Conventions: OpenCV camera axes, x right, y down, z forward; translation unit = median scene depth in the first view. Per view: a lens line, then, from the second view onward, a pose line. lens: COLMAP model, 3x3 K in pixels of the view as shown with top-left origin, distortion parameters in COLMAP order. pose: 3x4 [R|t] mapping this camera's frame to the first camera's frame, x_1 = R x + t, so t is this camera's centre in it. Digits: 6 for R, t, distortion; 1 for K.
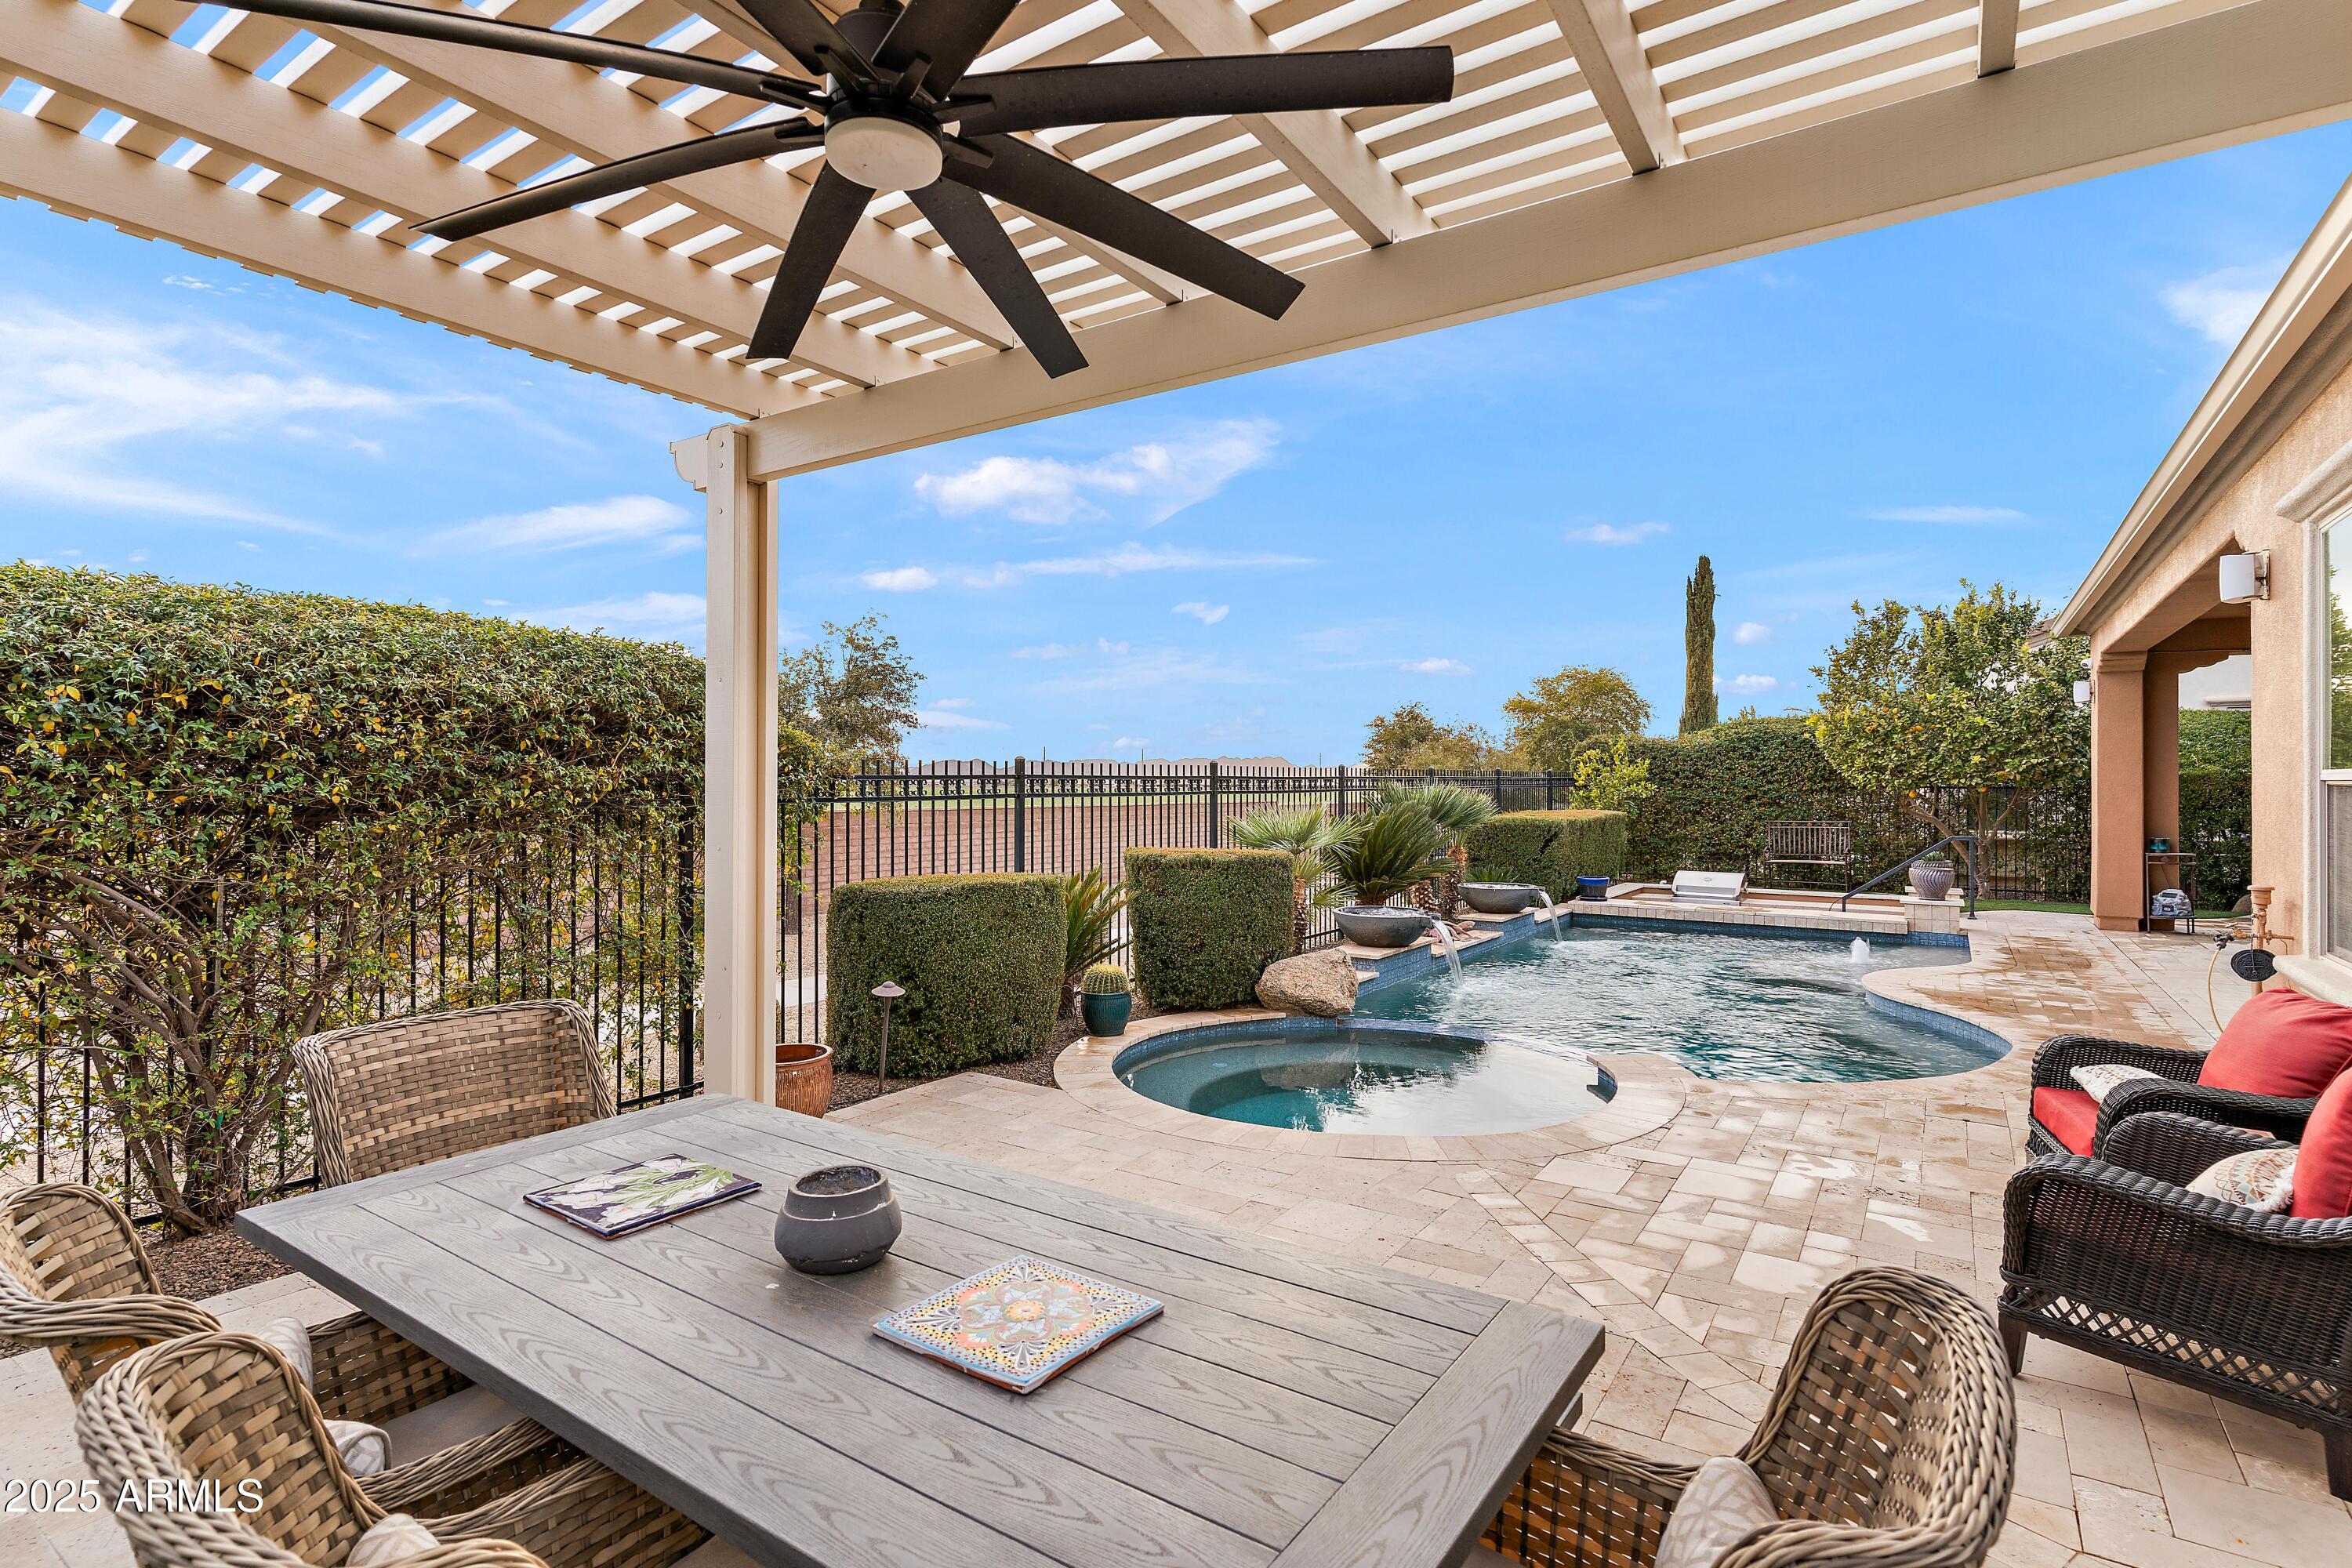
lens RADIAL K [[1160.5, 0, 1167.0], [0, 1160.5, 757.6], [0, 0, 1]] dist [-0.000977, 0.000156]
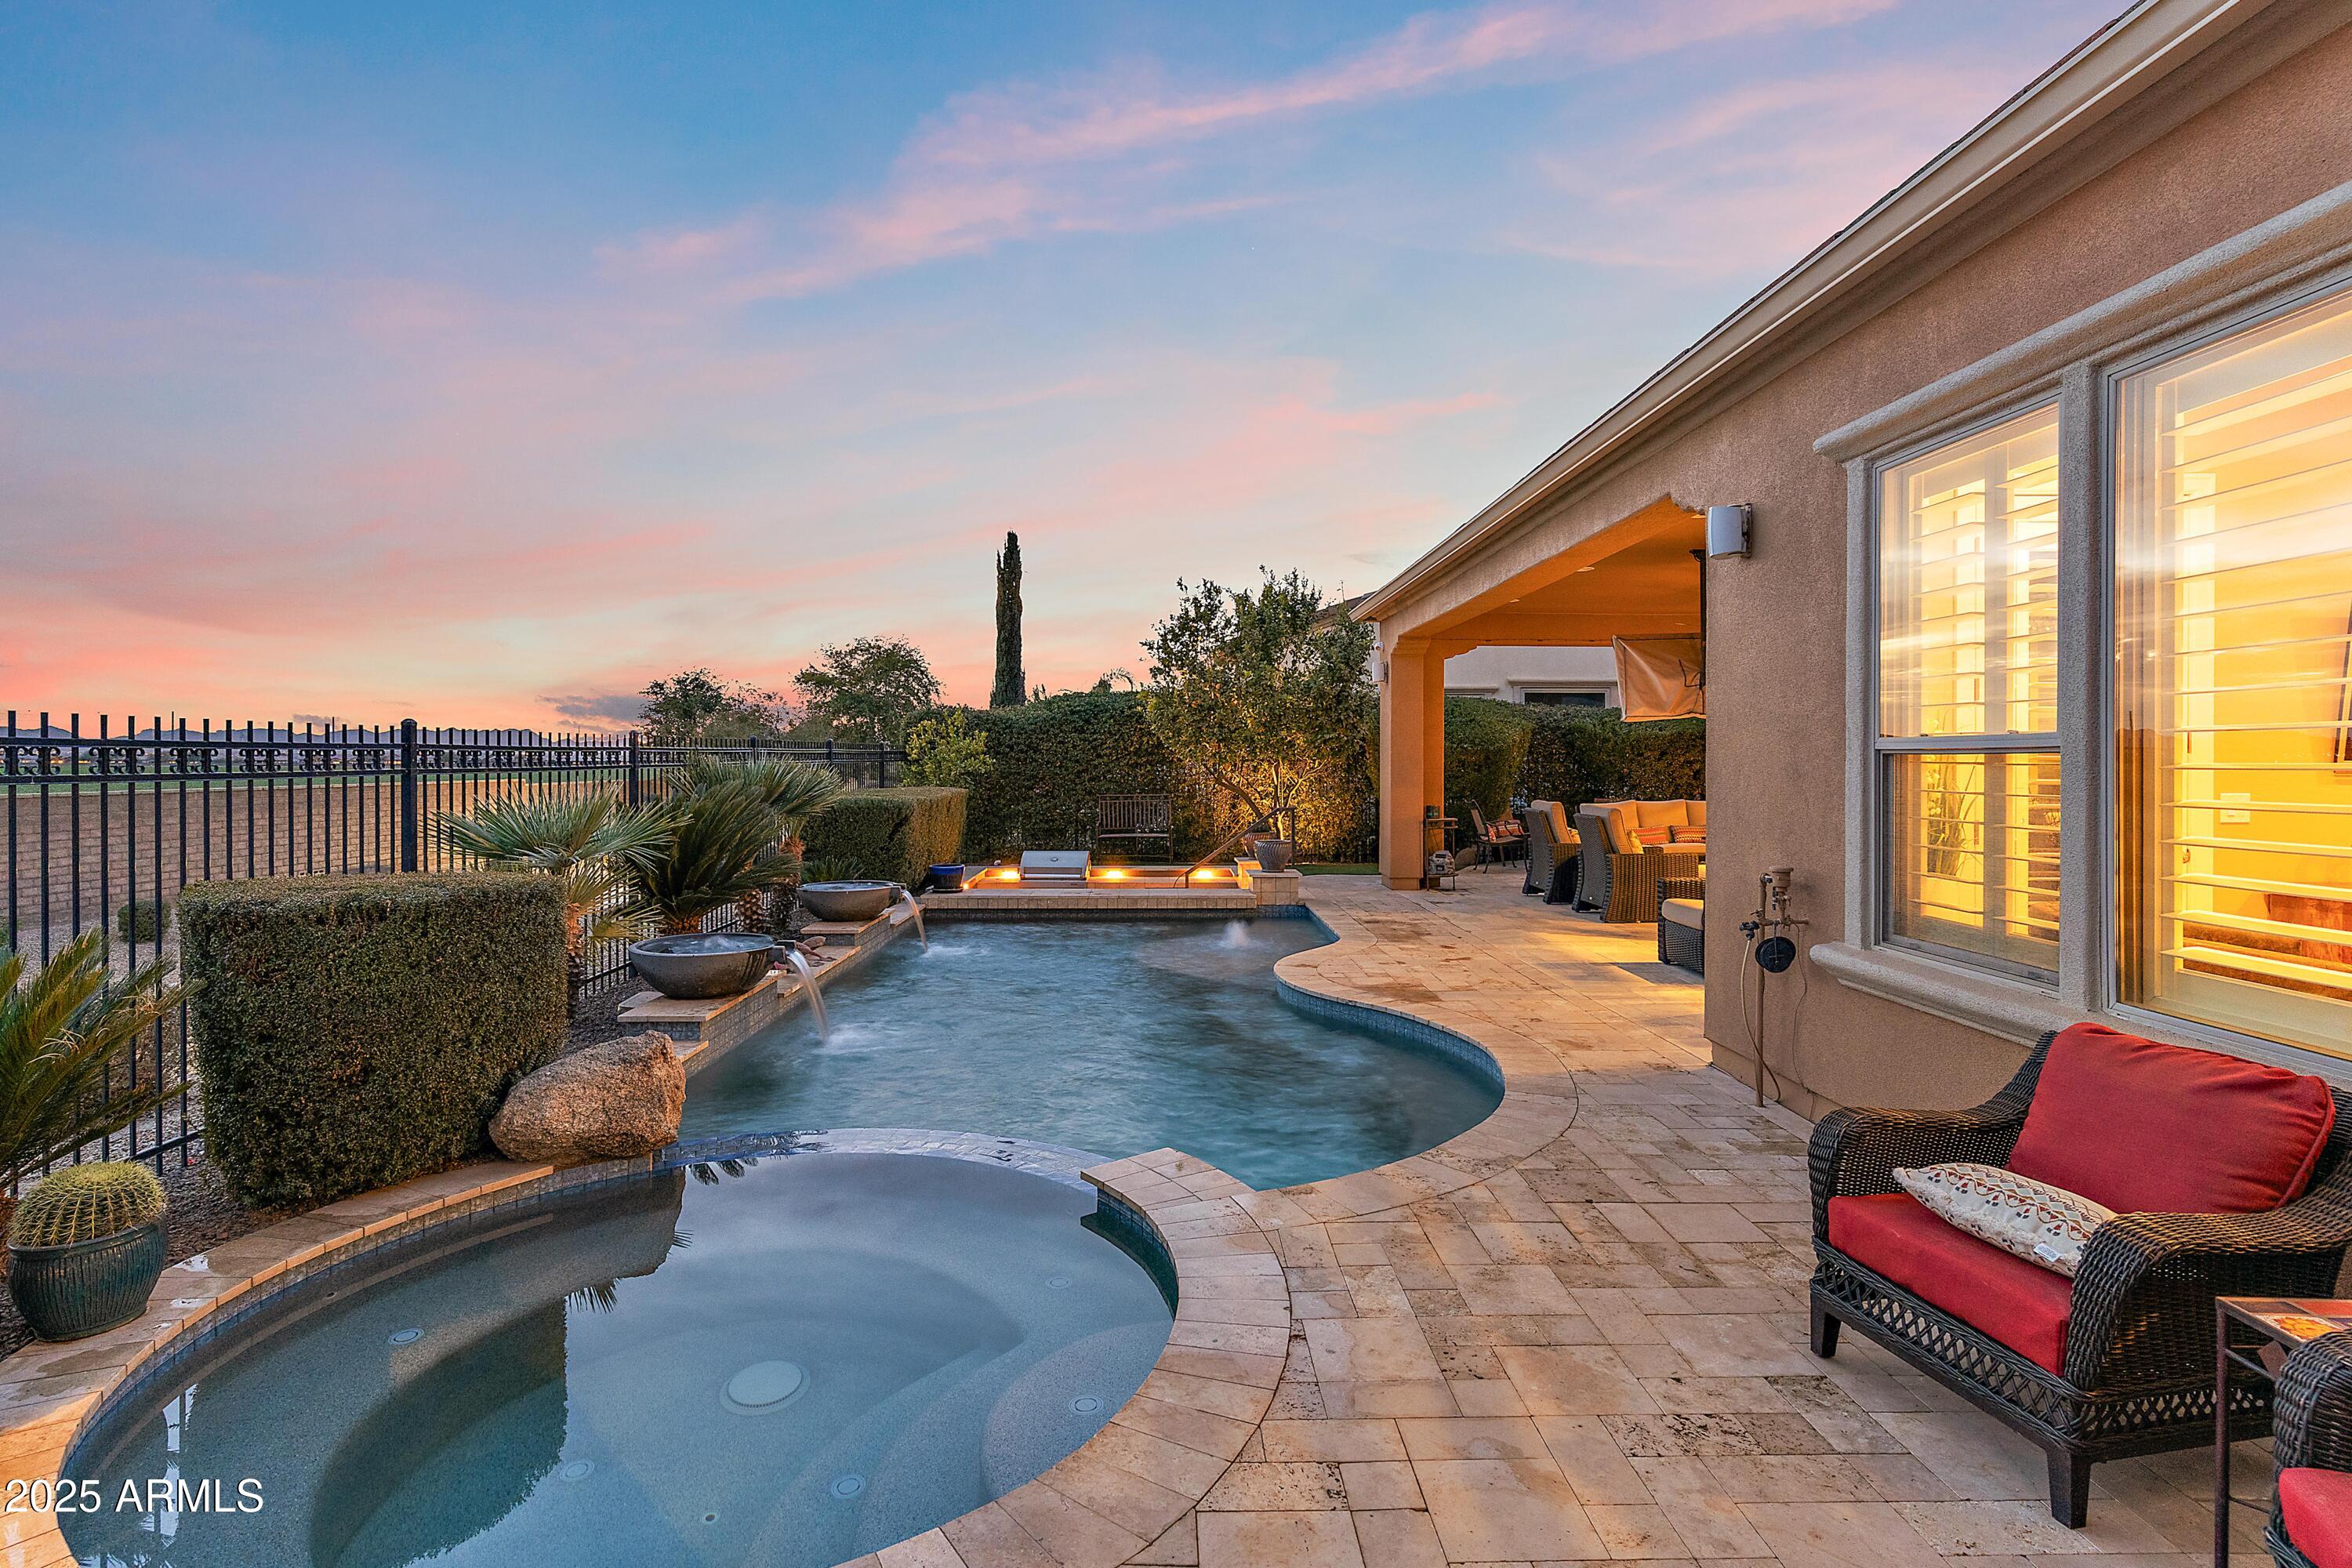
lens RADIAL K [[1139.4, 0, 1182.9], [0, 1139.4, 777.3], [0, 0, 1]] dist [0.001635, 0.000140]
pose [[0.814759, -0.010870, 0.579698, 0.022117], [-0.011534, 0.999323, 0.034949, 0.007061], [-0.579686, -0.035161, 0.814081, 0.258267]]
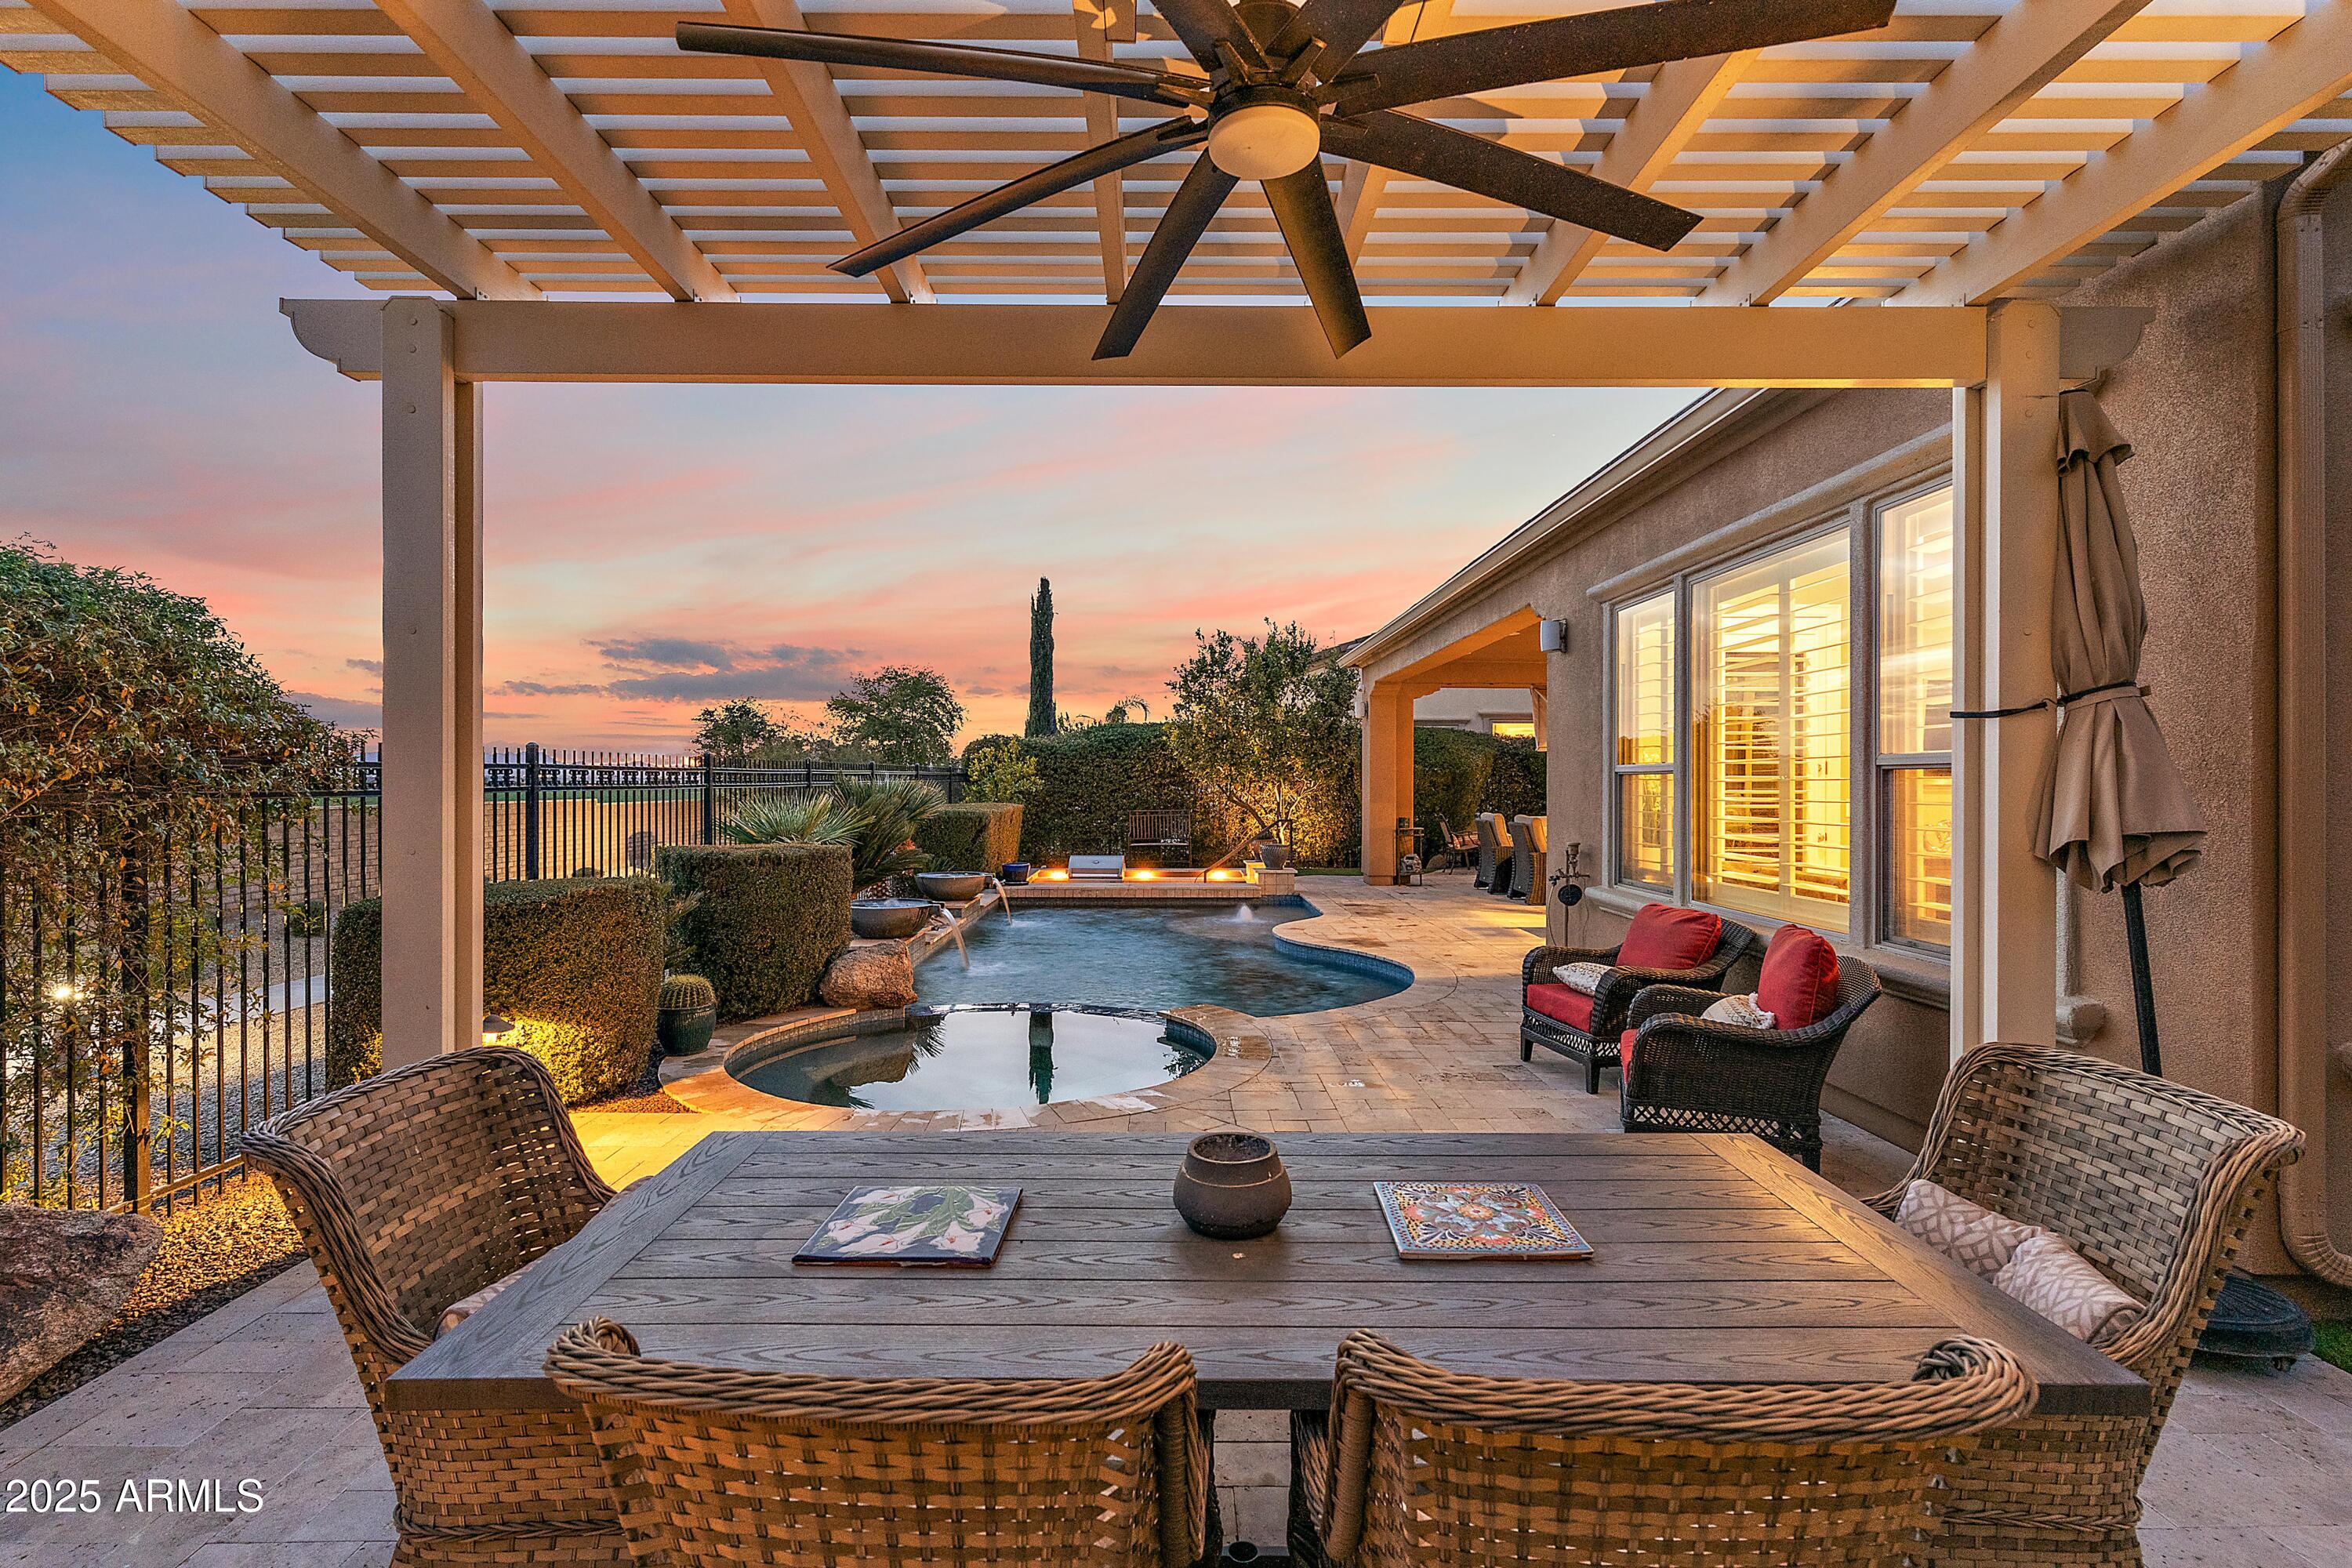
lens RADIAL K [[1139.4, 0, 1182.9], [0, 1139.4, 777.3], [0, 0, 1]] dist [0.001635, 0.000140]
pose [[0.819058, 0.001237, 0.573709, -0.151778], [-0.011931, 0.999818, 0.014879, 0.004700], [-0.573587, -0.019032, 0.818924, 0.037254]]
